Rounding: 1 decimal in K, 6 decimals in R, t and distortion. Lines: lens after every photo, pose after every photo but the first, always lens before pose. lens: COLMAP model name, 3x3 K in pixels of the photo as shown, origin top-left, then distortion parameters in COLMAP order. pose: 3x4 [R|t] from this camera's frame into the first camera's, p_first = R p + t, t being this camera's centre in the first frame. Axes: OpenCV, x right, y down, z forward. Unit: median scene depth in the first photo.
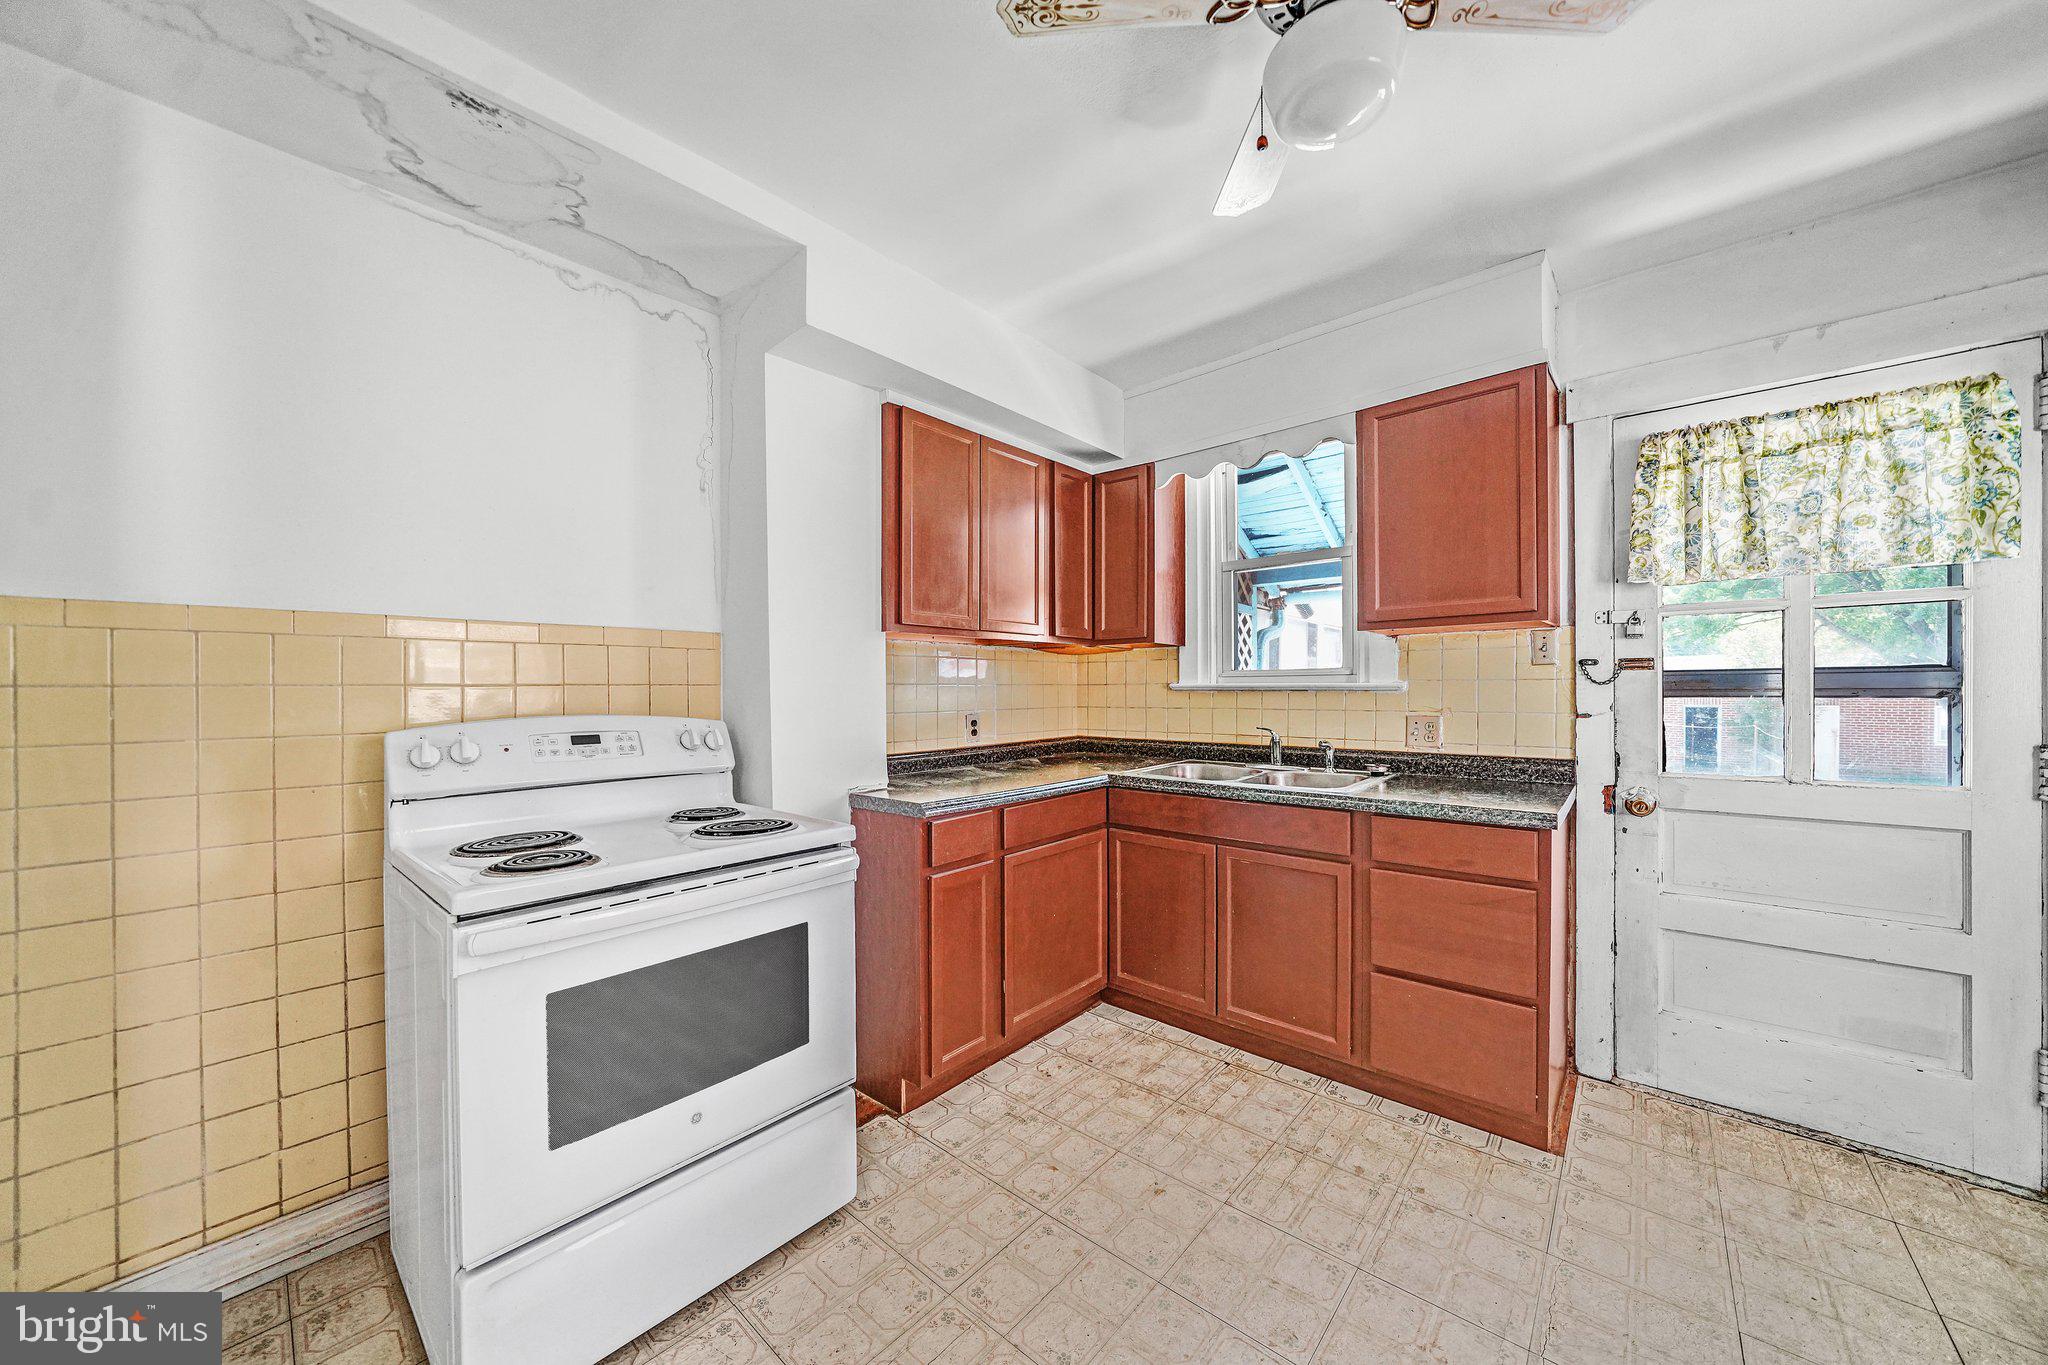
lens RADIAL K [[720.2, 0, 1024.0], [0, 720.2, 682.5], [0, 0, 1]] dist [-0.011081, 0.000161]
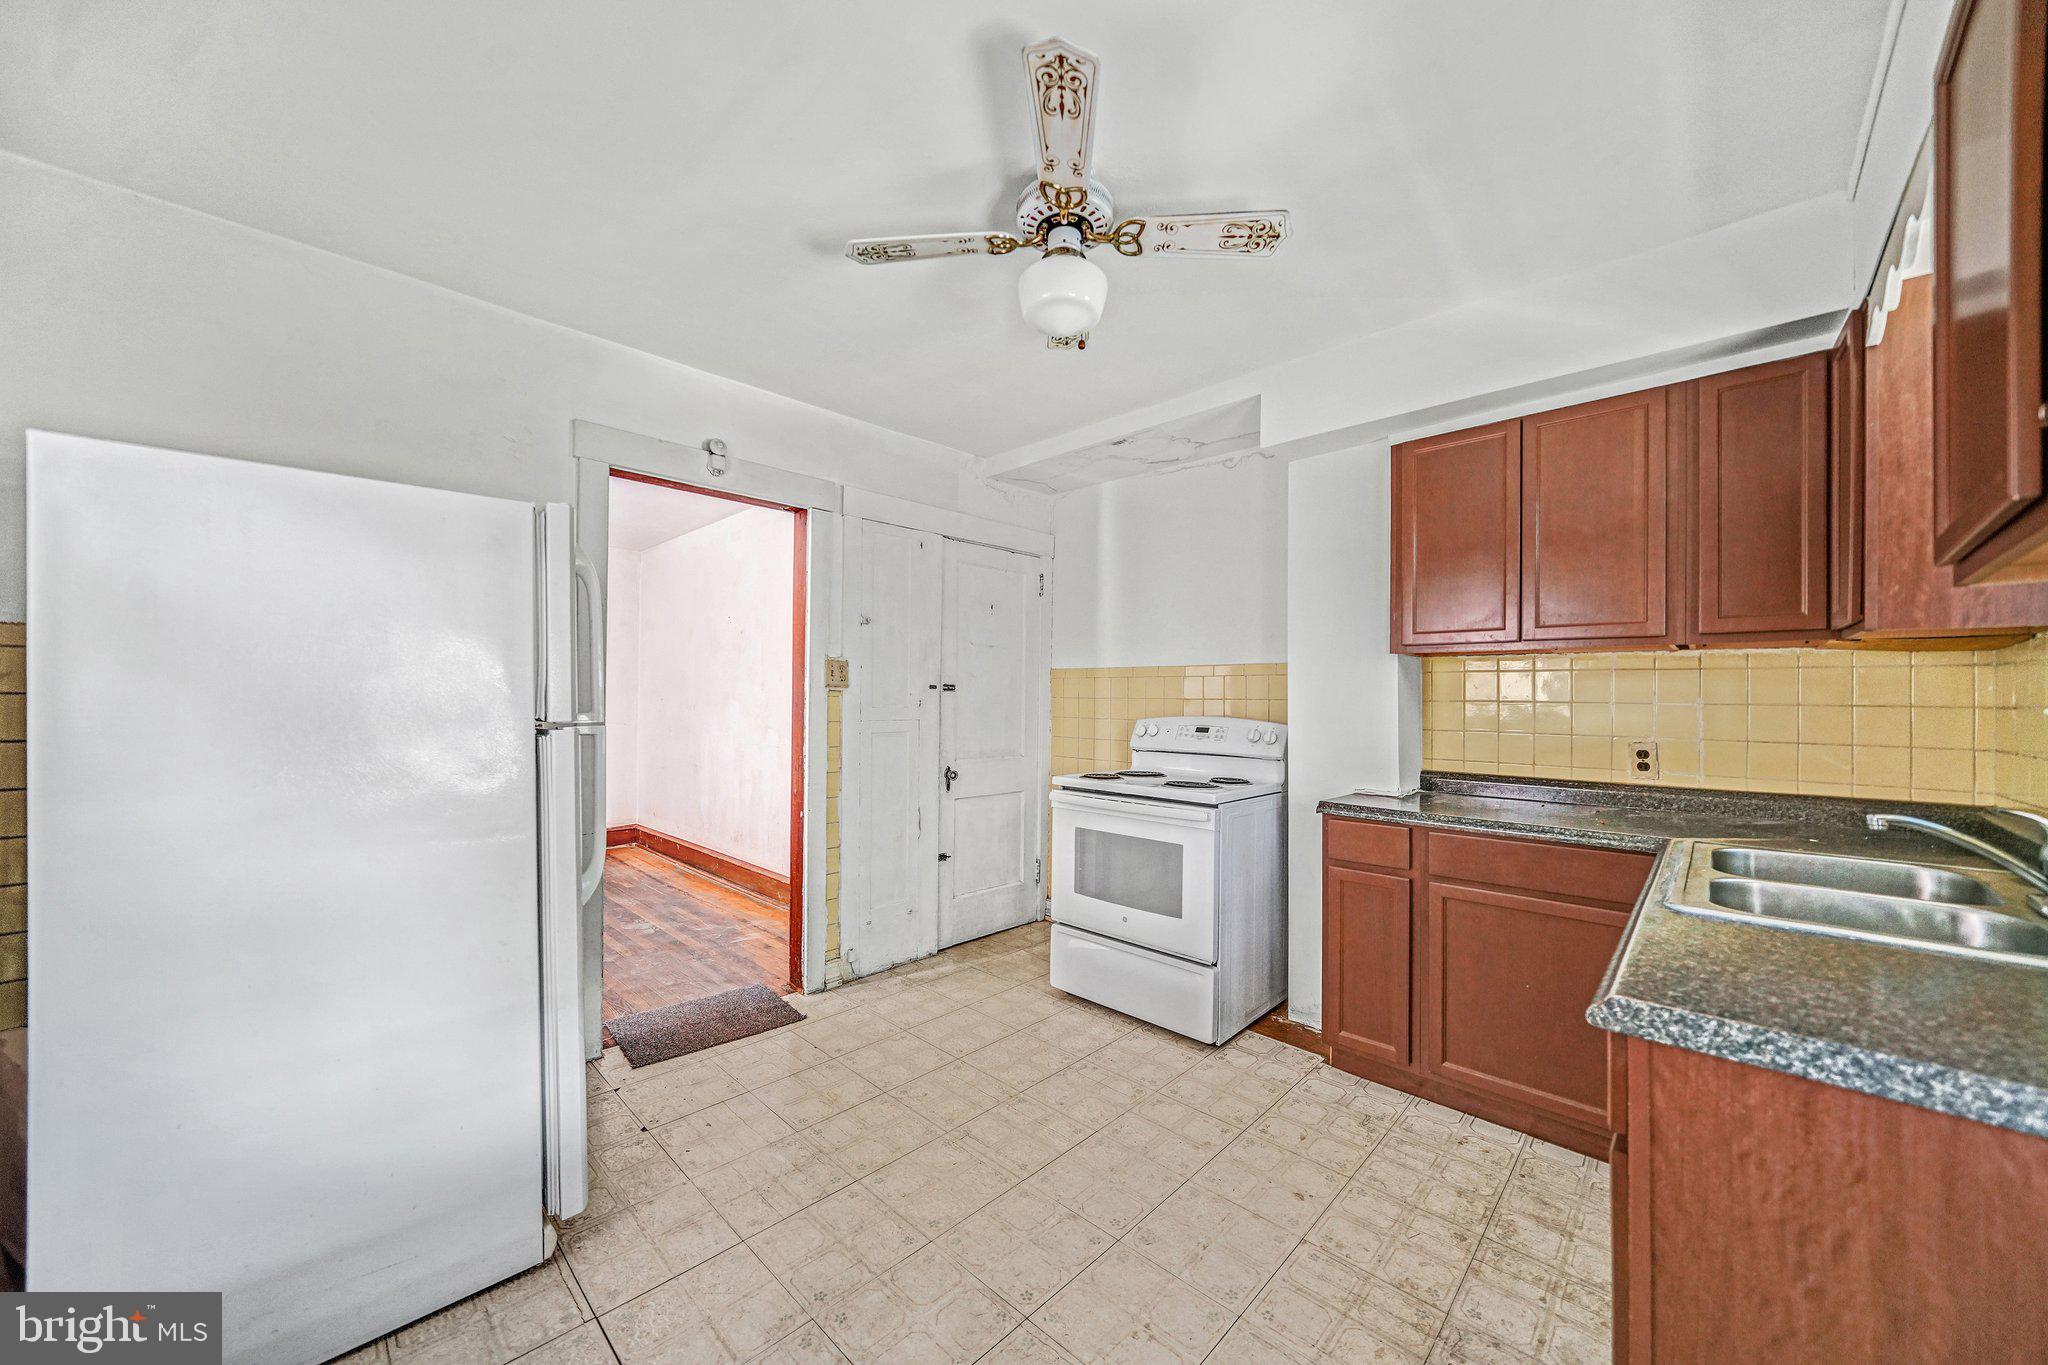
lens RADIAL K [[720.2, 0, 1024.0], [0, 720.2, 682.5], [0, 0, 1]] dist [-0.011081, 0.000161]
pose [[-0.036502, -0.018409, -0.999164, 1.169178], [-0.006021, 0.999816, -0.018201, -0.003633], [0.999315, 0.005352, -0.036606, 0.602217]]
